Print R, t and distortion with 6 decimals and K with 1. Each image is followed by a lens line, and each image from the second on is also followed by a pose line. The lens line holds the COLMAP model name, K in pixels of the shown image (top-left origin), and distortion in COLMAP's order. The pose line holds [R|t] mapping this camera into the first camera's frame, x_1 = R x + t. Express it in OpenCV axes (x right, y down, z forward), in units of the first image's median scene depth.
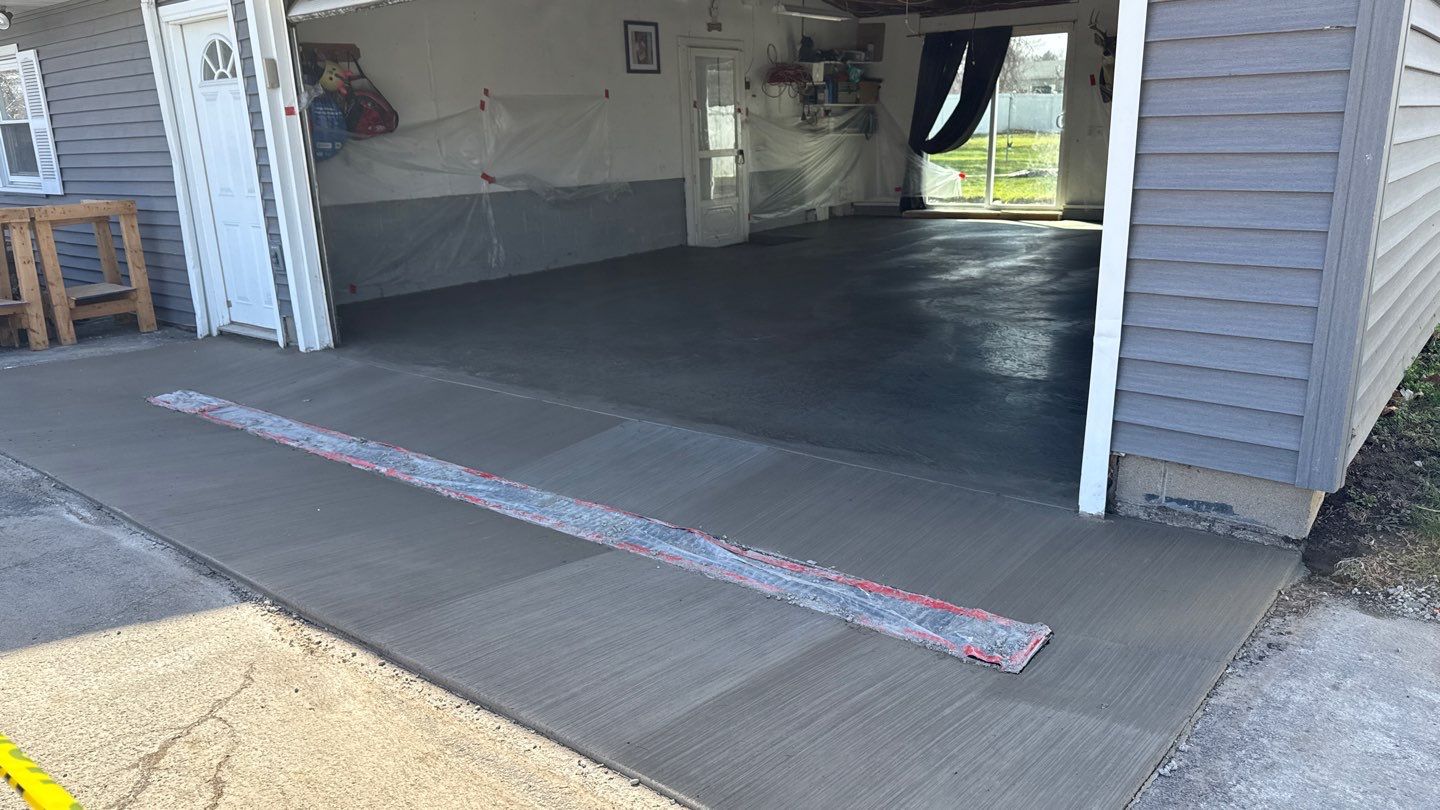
lens RADIAL K [[996.3, 0, 707.8], [0, 996.3, 429.5], [0, 0, 1]] dist [0.029980, -0.040140]
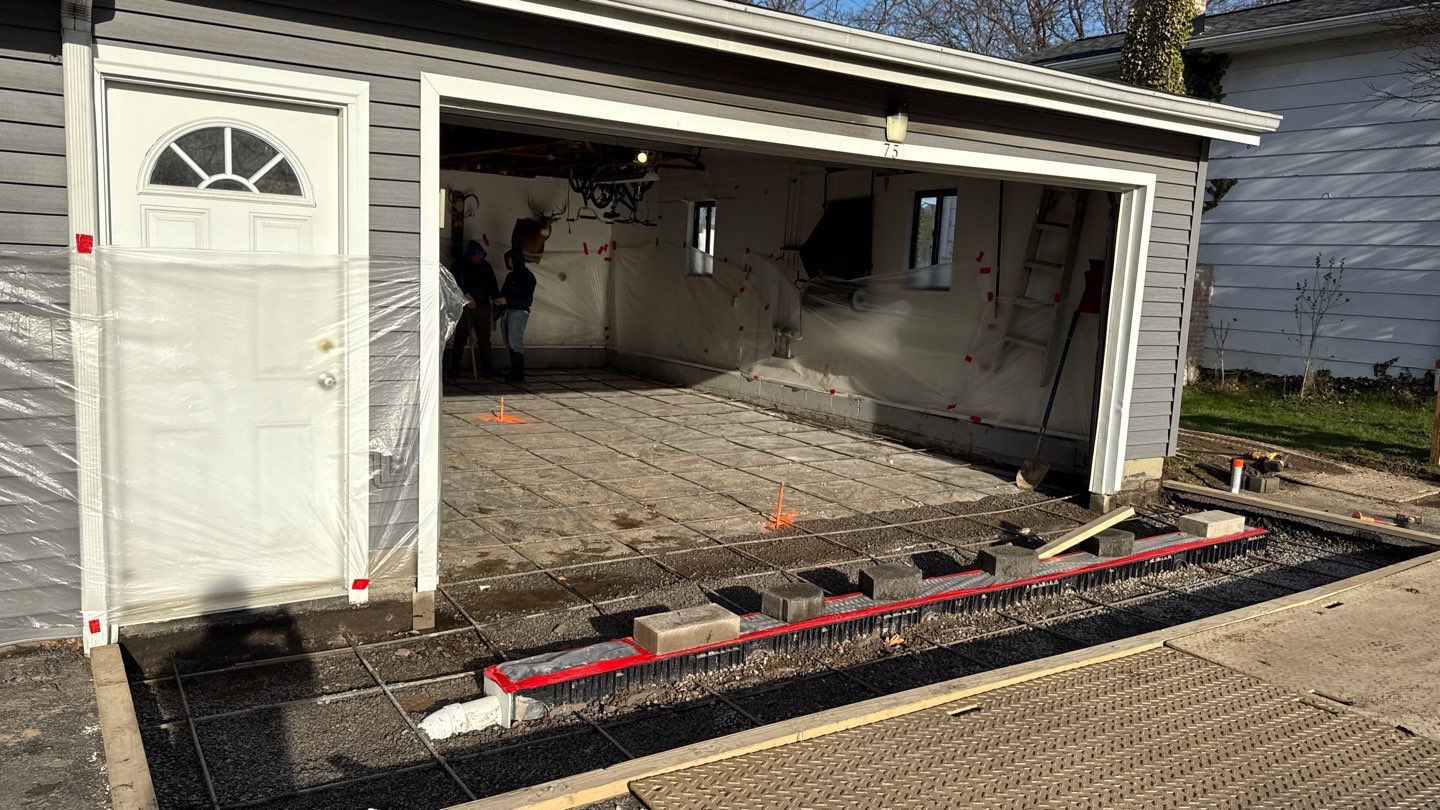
lens RADIAL K [[996.3, 0, 719.1], [0, 996.3, 402.0], [0, 0, 1]] dist [0.029980, -0.040140]
pose [[0.269469, -0.085914, 0.959169, -0.635444], [0.227329, 0.973538, 0.023335, -0.113111], [-0.935793, 0.211759, 0.281869, 0.378170]]
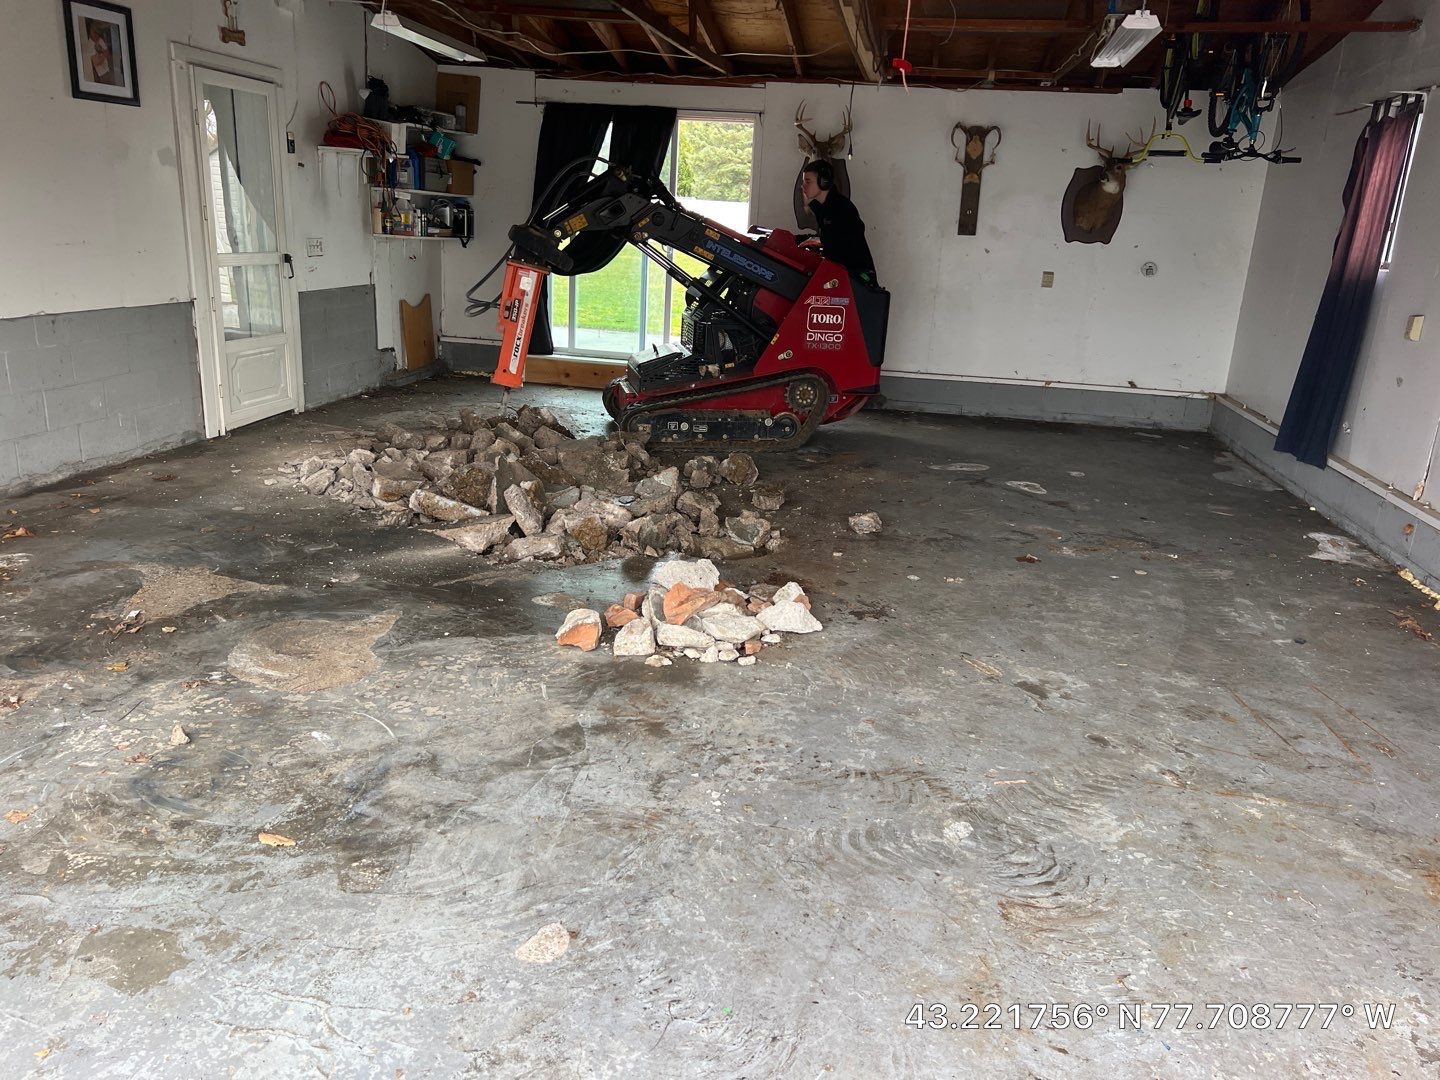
lens RADIAL K [[1065.8, 0, 726.9], [0, 1065.8, 542.7], [0, 0, 1]] dist [0.004014, -0.010436]
pose [[0.854952, -0.070862, 0.513844, -0.088362], [0.066547, 0.997423, 0.026828, -0.123549], [-0.514420, 0.011258, 0.857464, 0.368066]]
